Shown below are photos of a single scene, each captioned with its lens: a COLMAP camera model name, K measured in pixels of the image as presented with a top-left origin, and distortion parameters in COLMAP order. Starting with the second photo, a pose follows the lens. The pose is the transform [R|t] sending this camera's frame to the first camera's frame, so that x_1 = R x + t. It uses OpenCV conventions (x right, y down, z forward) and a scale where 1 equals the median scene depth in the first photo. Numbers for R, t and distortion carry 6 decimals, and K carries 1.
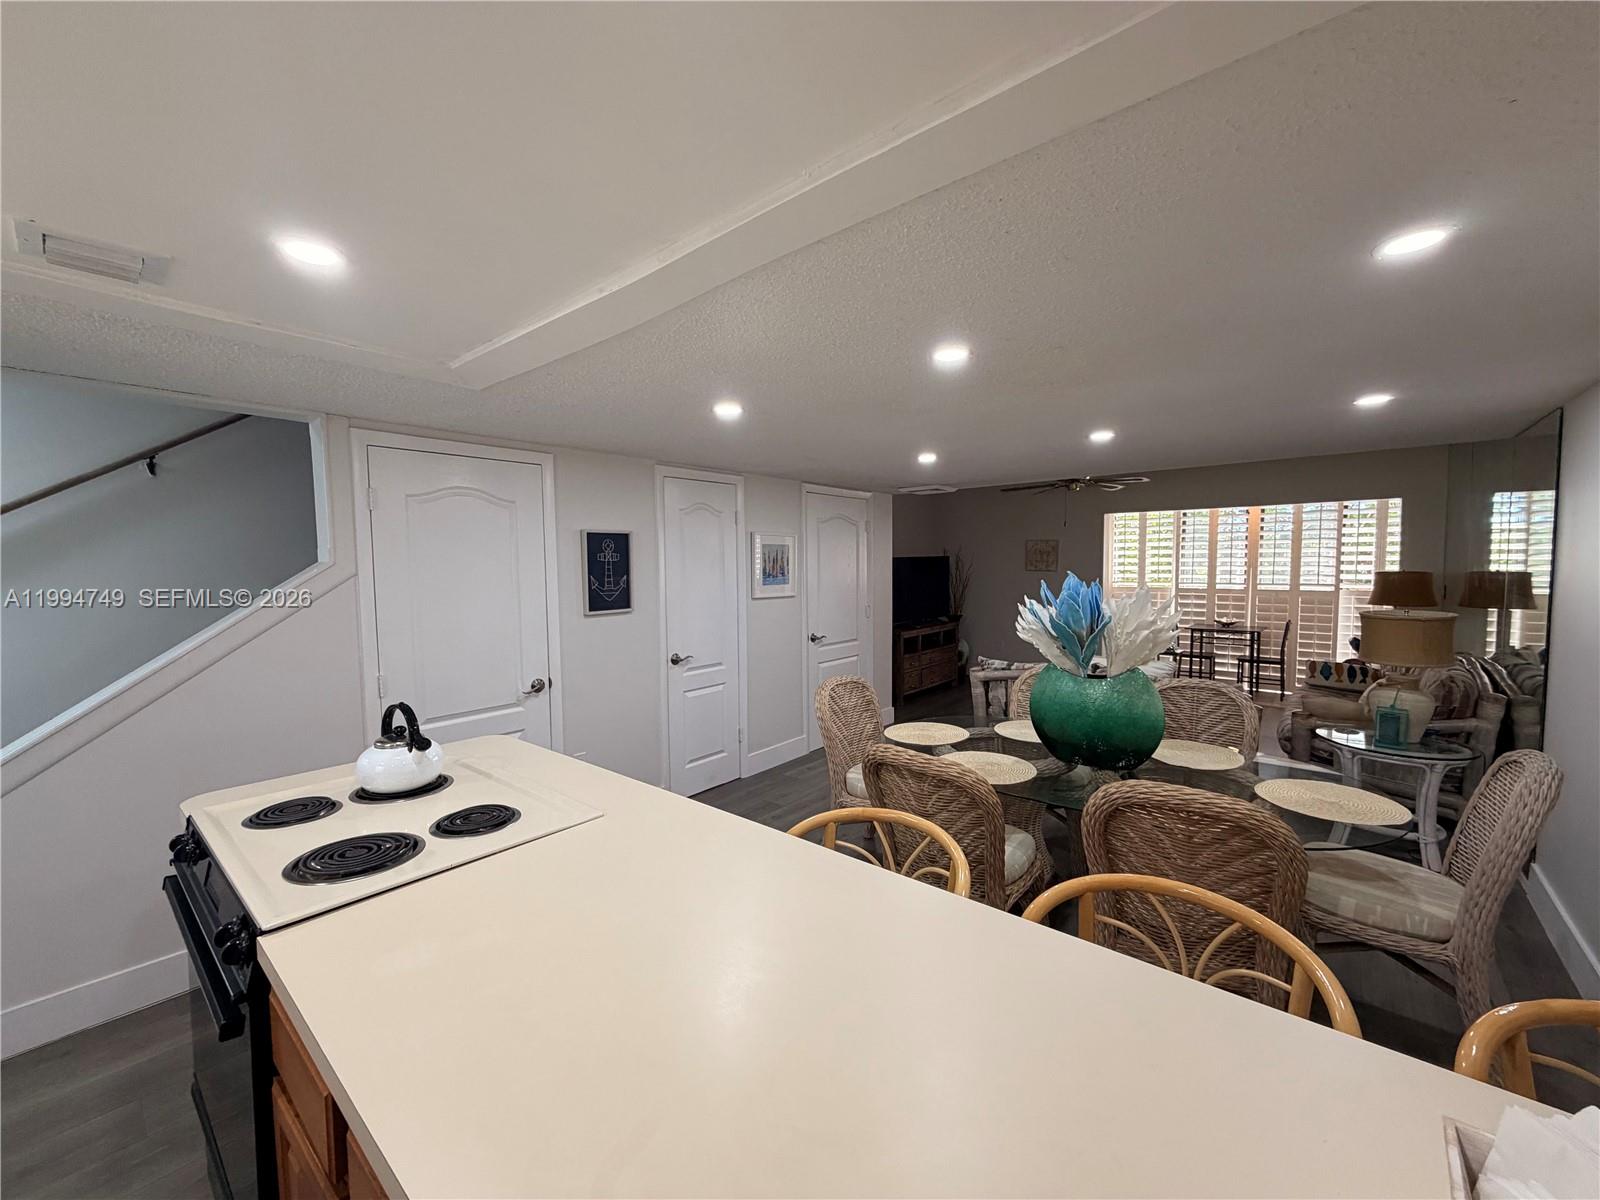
lens RADIAL K [[638.5, 0, 799.7], [0, 638.5, 607.7], [0, 0, 1]] dist [0.001334, -0.000007]
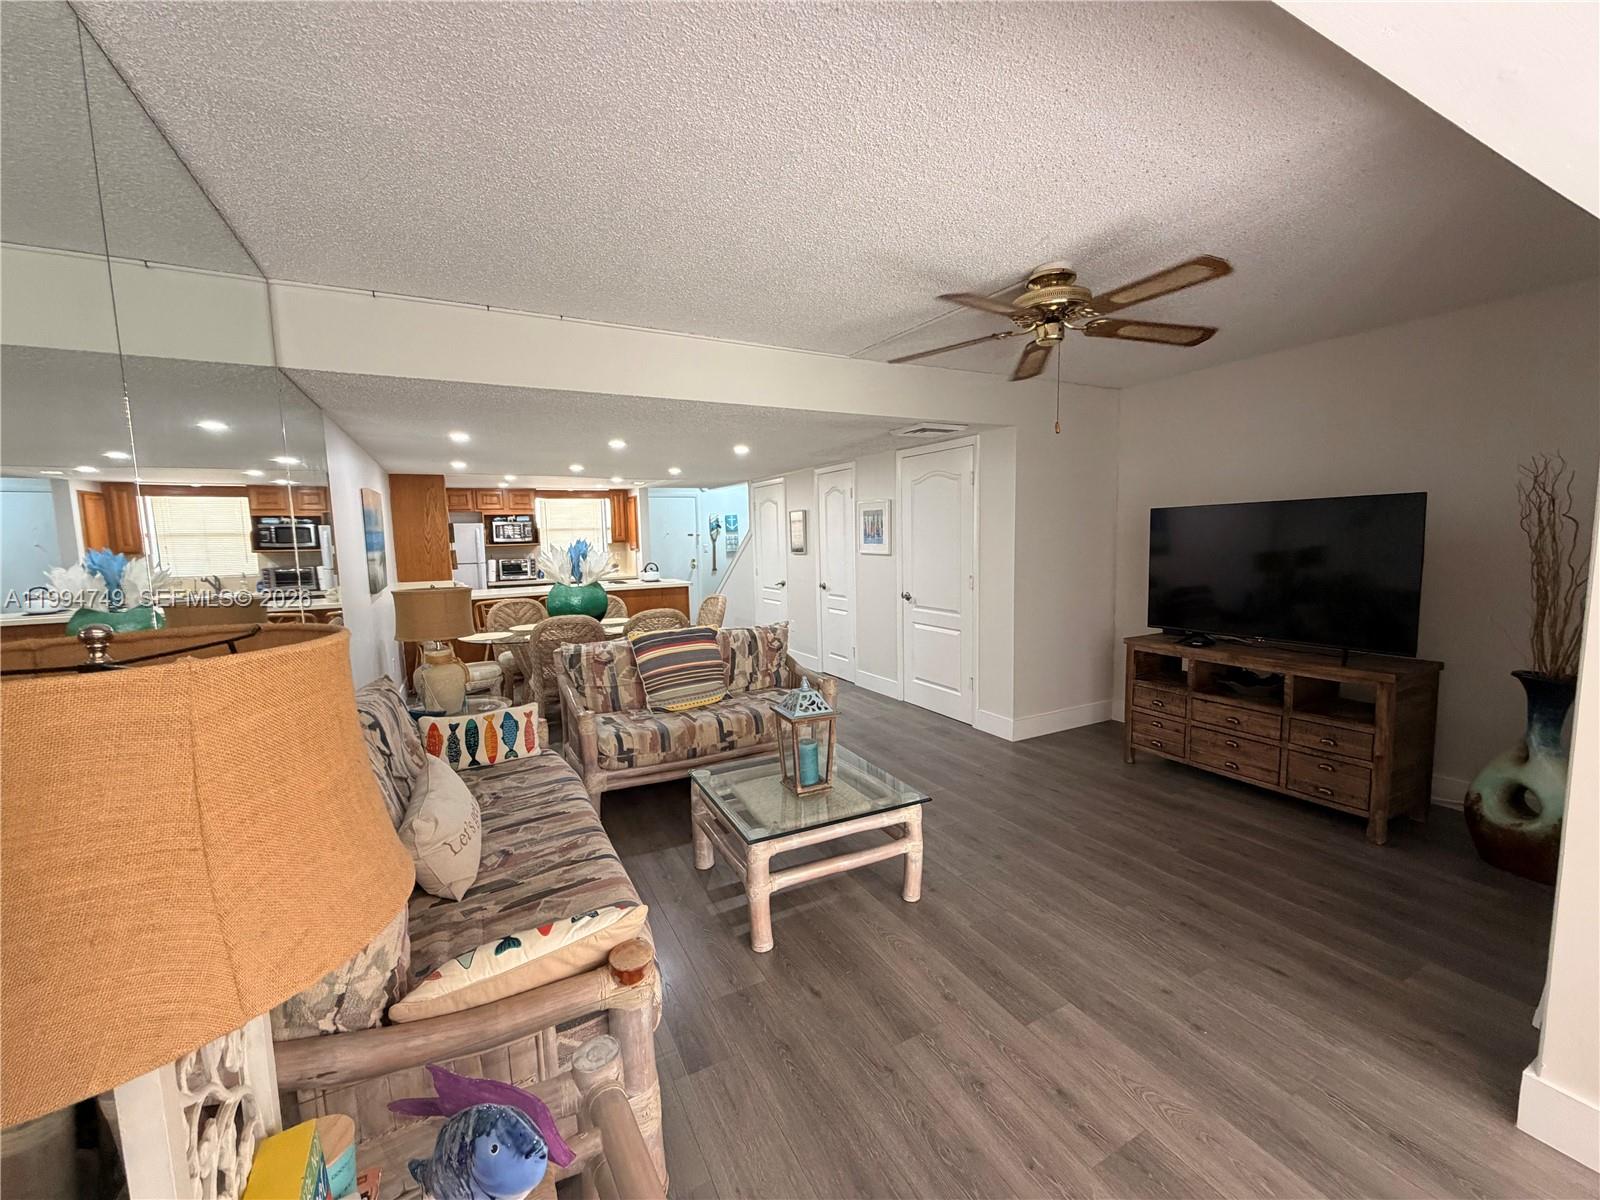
lens RADIAL K [[638.5, 0, 796.8], [0, 638.5, 595.6], [0, 0, 1]] dist [0.001334, -0.000007]
pose [[-0.380944, 0.125931, -0.915982, 1.134021], [-0.019686, 0.989352, 0.144206, -0.109929], [0.924388, 0.072966, -0.374409, 1.322411]]
